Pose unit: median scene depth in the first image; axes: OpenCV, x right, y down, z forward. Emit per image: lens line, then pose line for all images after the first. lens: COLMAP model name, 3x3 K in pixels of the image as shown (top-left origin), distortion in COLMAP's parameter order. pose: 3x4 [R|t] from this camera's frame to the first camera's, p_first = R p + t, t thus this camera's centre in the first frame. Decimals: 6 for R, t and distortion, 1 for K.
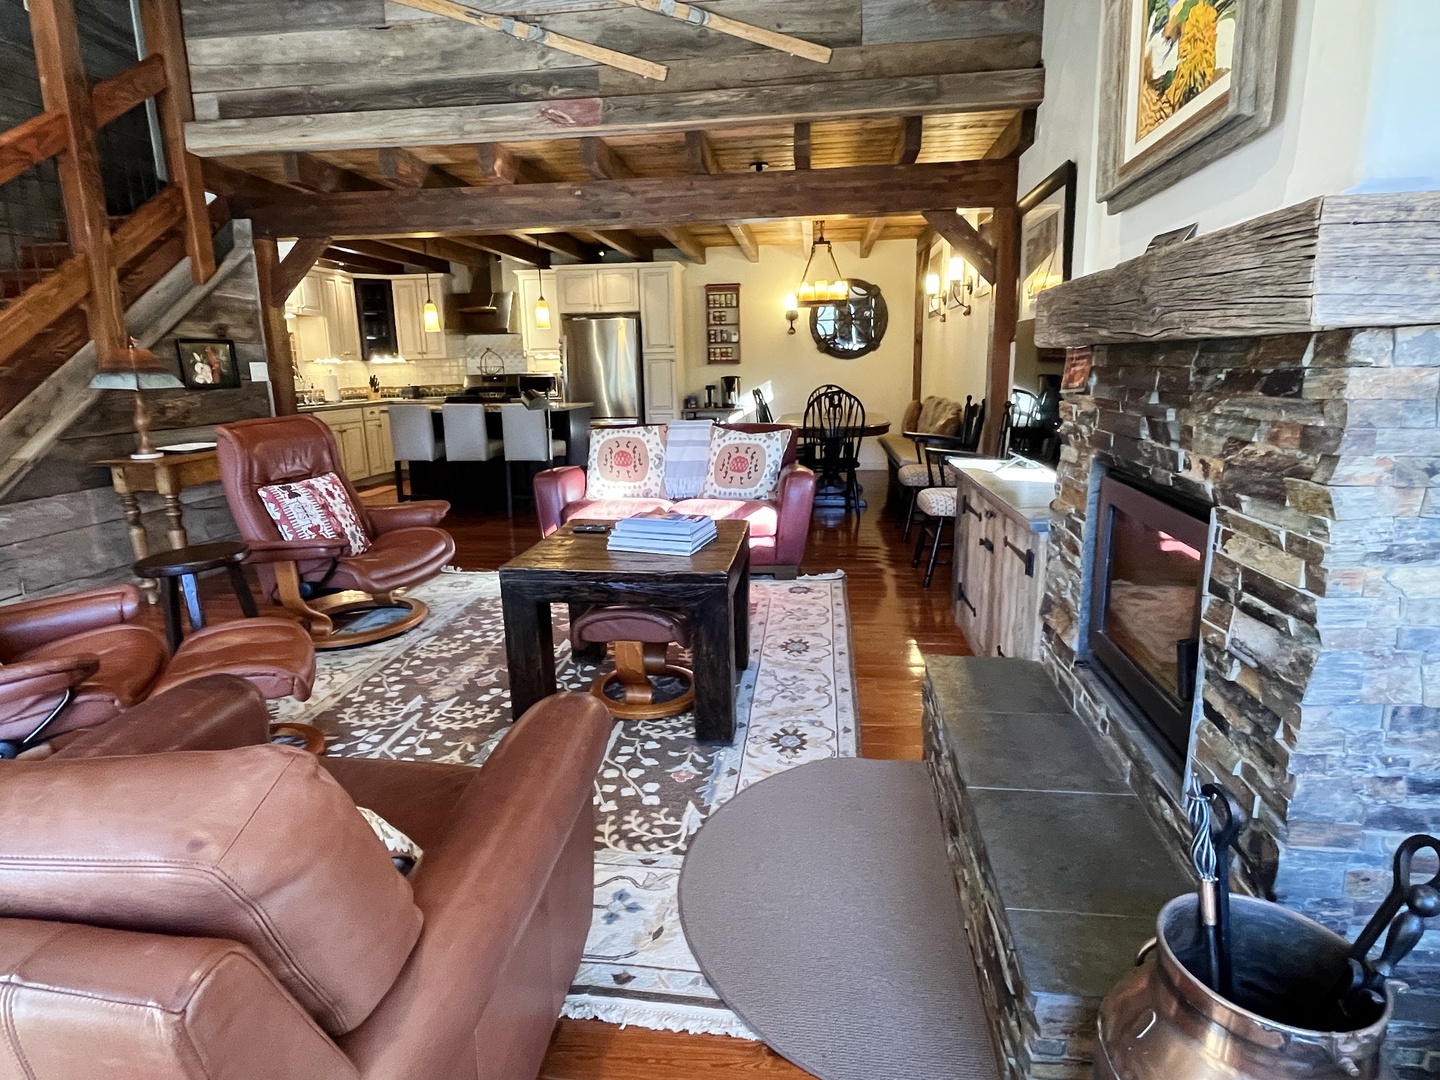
lens RADIAL K [[733.6, 0, 729.1], [0, 733.6, 545.5], [0, 0, 1]] dist [-0.002733, 0.001075]
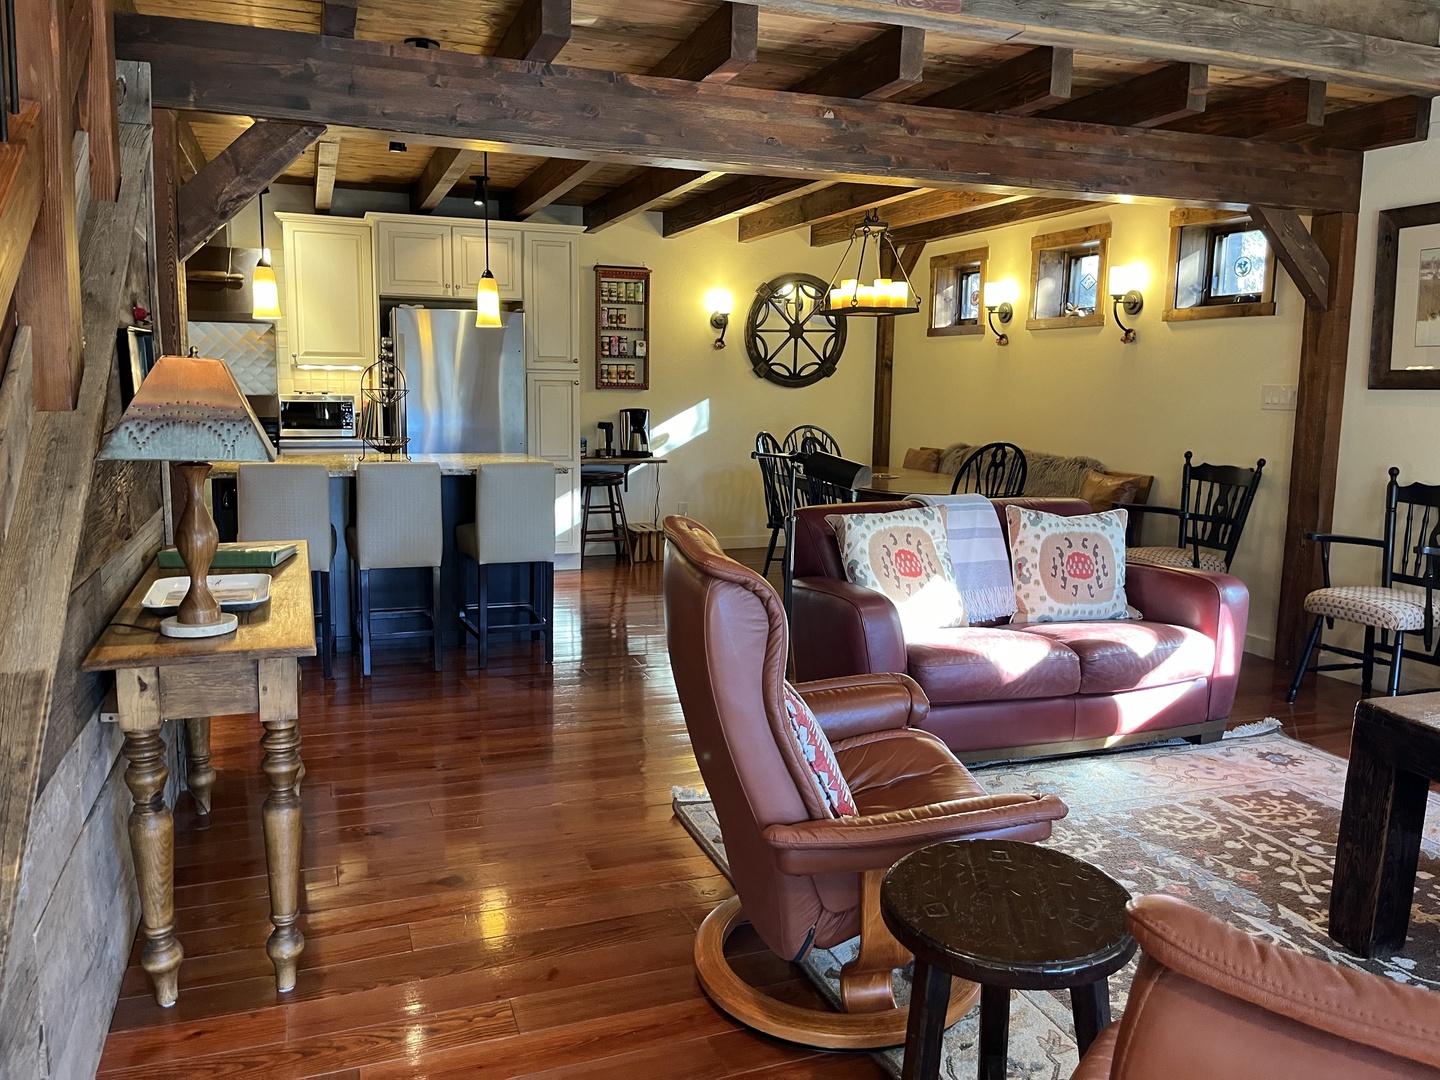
lens RADIAL K [[1043.8, 0, 717.9], [0, 1043.8, 549.8], [0, 0, 1]] dist [0.036105, -0.027564]
pose [[0.898200, -0.039106, 0.437844, -0.517261], [0.073925, 0.995287, -0.062758, -0.070175], [-0.433326, 0.088737, 0.896858, 0.248157]]
